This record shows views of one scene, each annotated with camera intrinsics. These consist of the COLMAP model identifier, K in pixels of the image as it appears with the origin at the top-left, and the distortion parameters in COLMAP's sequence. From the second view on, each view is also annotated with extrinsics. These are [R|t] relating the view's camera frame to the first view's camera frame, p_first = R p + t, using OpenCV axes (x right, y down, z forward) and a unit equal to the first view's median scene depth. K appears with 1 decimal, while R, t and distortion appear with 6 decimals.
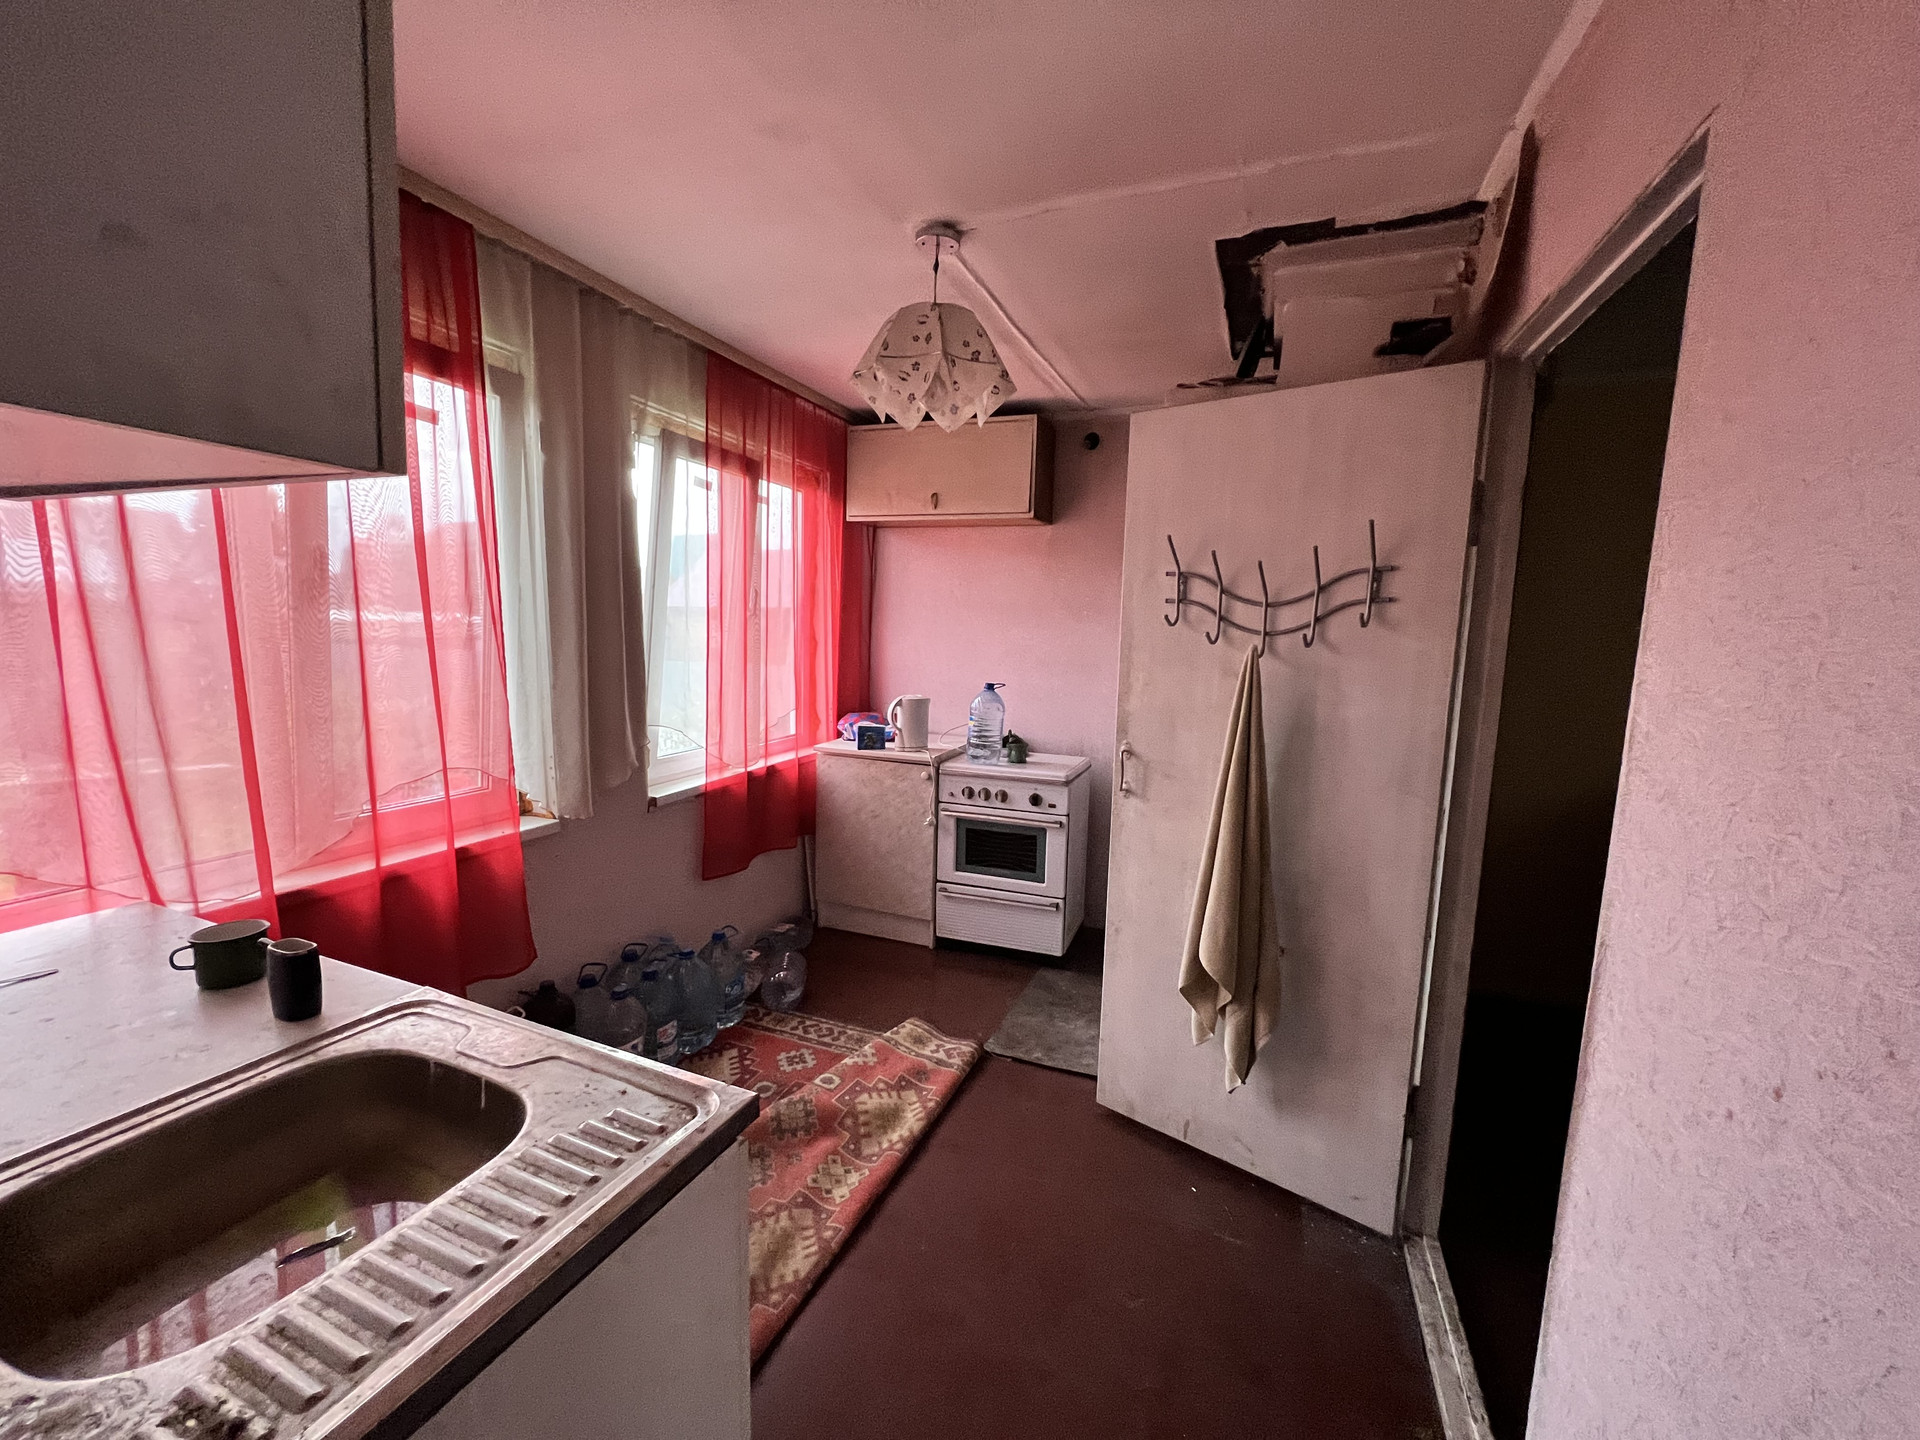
lens RADIAL K [[769.5, 0, 957.4], [0, 769.5, 715.3], [0, 0, 1]] dist [-0.001175, -0.000171]
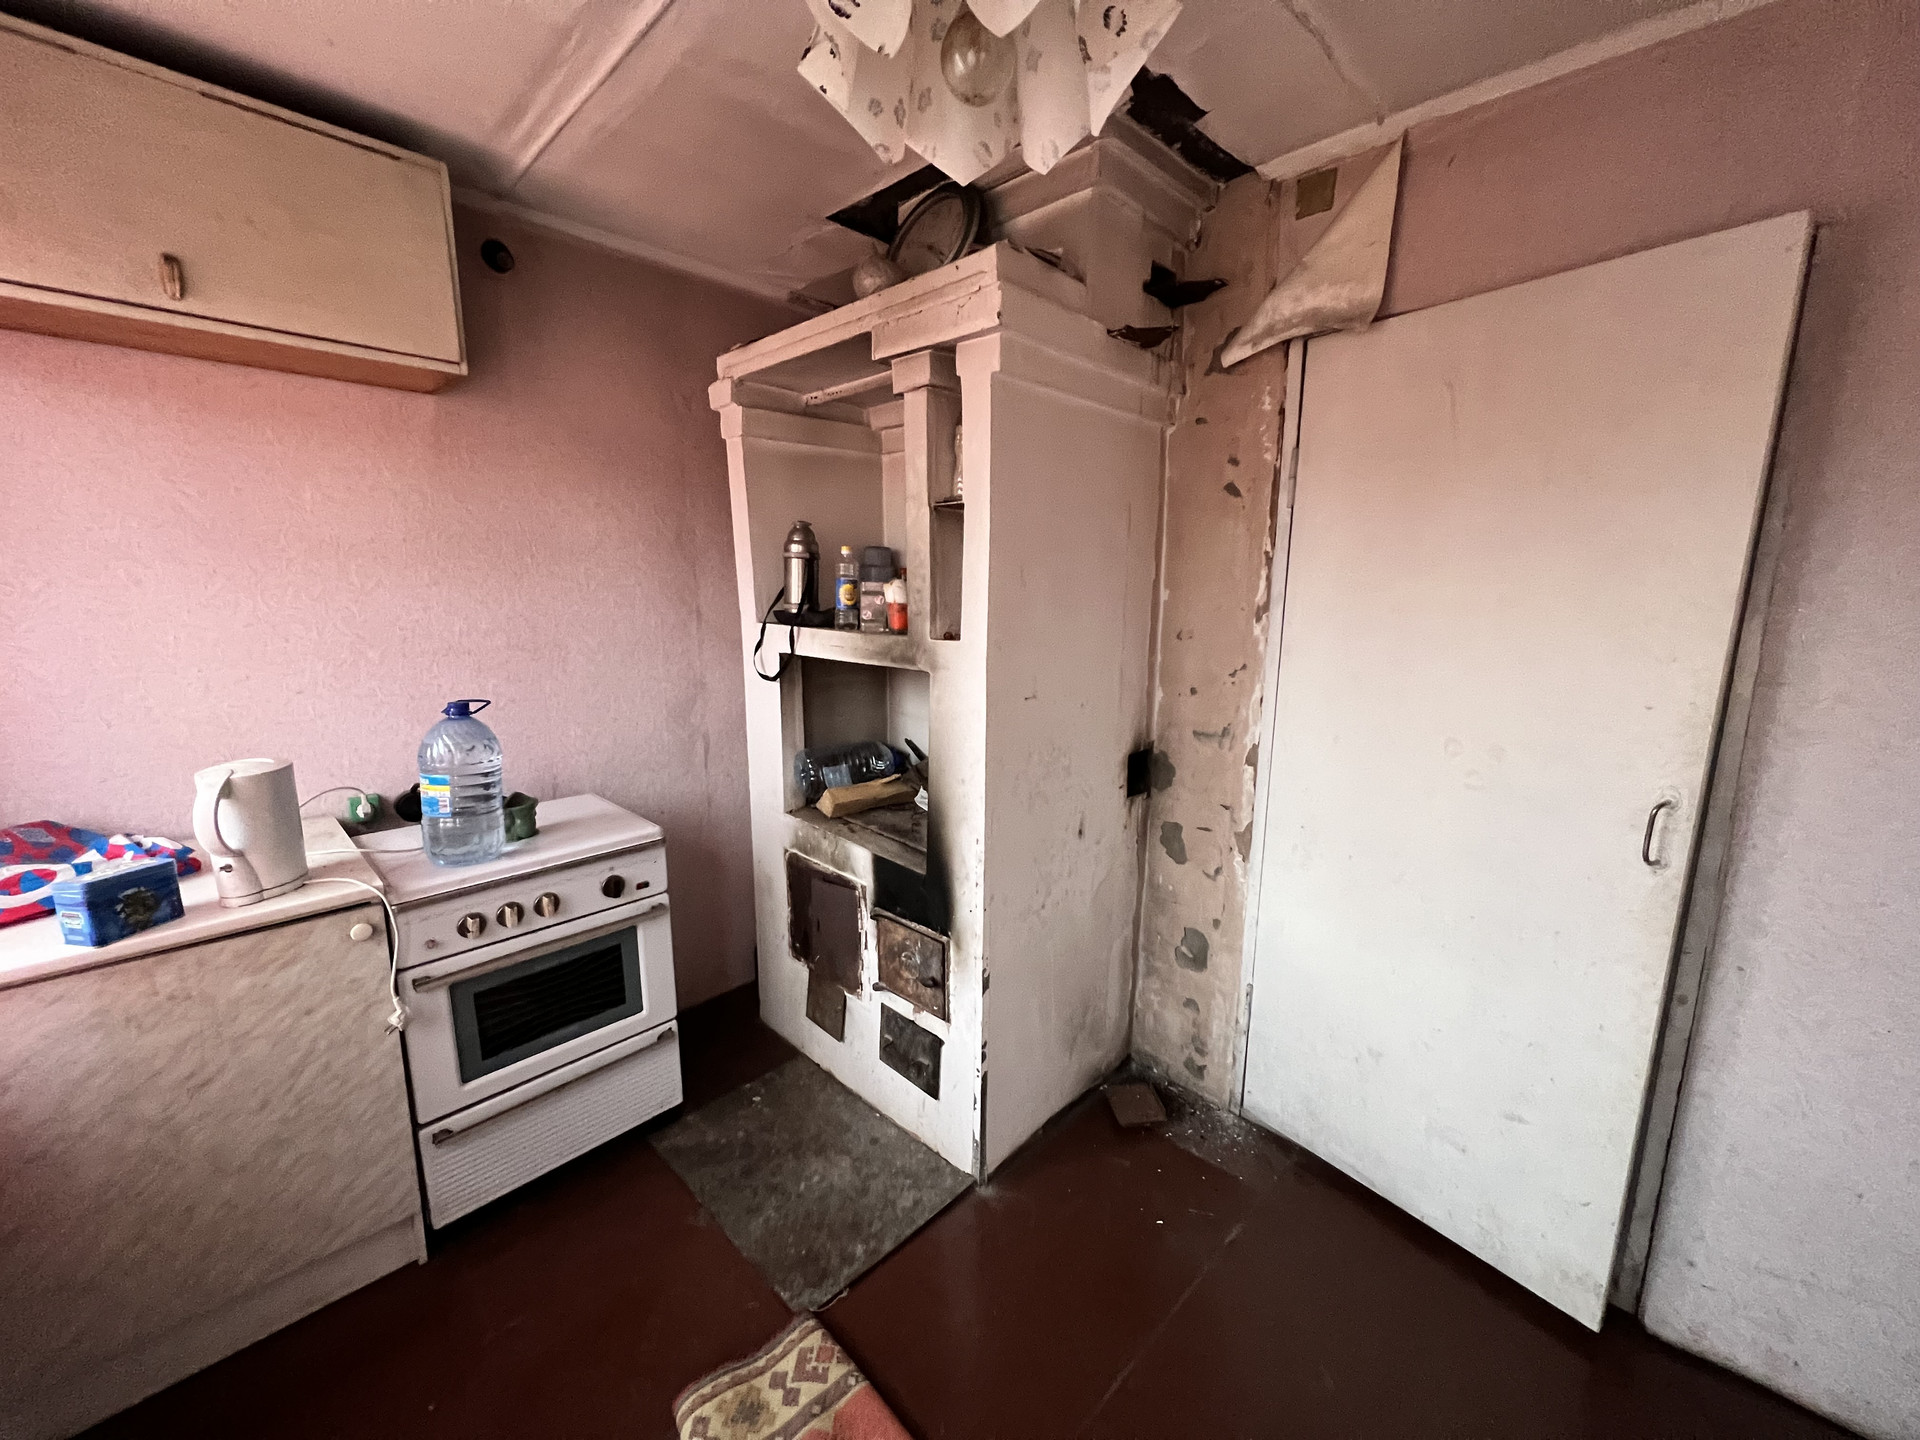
lens RADIAL K [[764.5, 0, 960.3], [0, 764.5, 719.1], [0, 0, 1]] dist [0.000831, -0.000166]
pose [[0.383922, -0.187319, 0.904166, -0.406177], [0.109801, 0.981520, 0.156722, -0.104783], [-0.916814, 0.039109, 0.397395, 0.711825]]
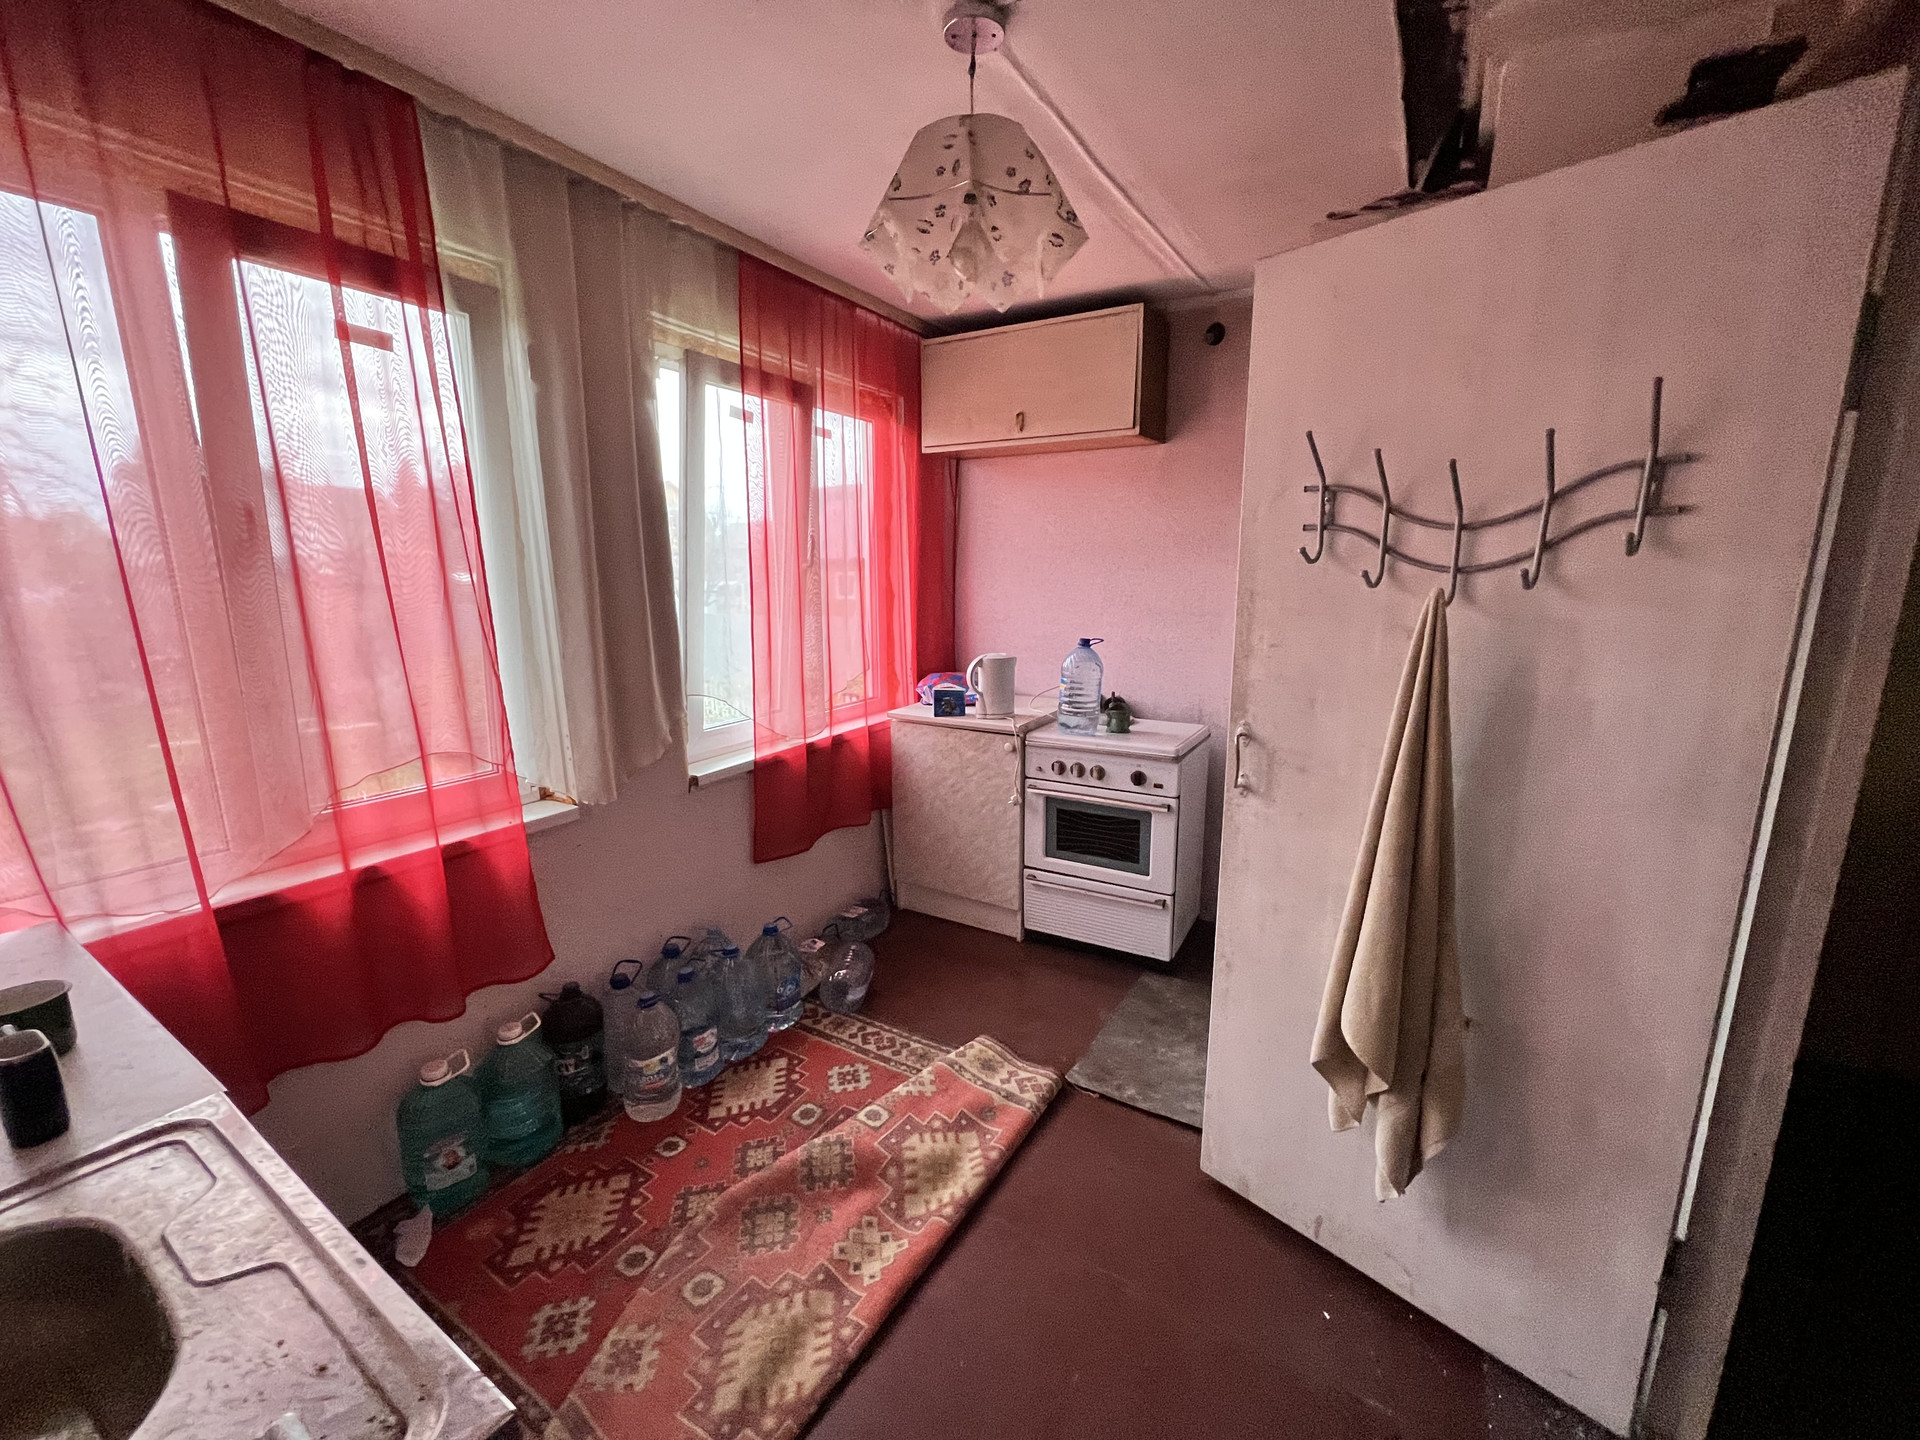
lens RADIAL K [[769.5, 0, 958.2], [0, 769.5, 717.3], [0, 0, 1]] dist [-0.001175, -0.000171]
pose [[0.986167, -0.000148, -0.165752, 0.064083], [0.012042, 0.997421, 0.070754, -0.024145], [0.165314, -0.071772, 0.983626, 0.202753]]
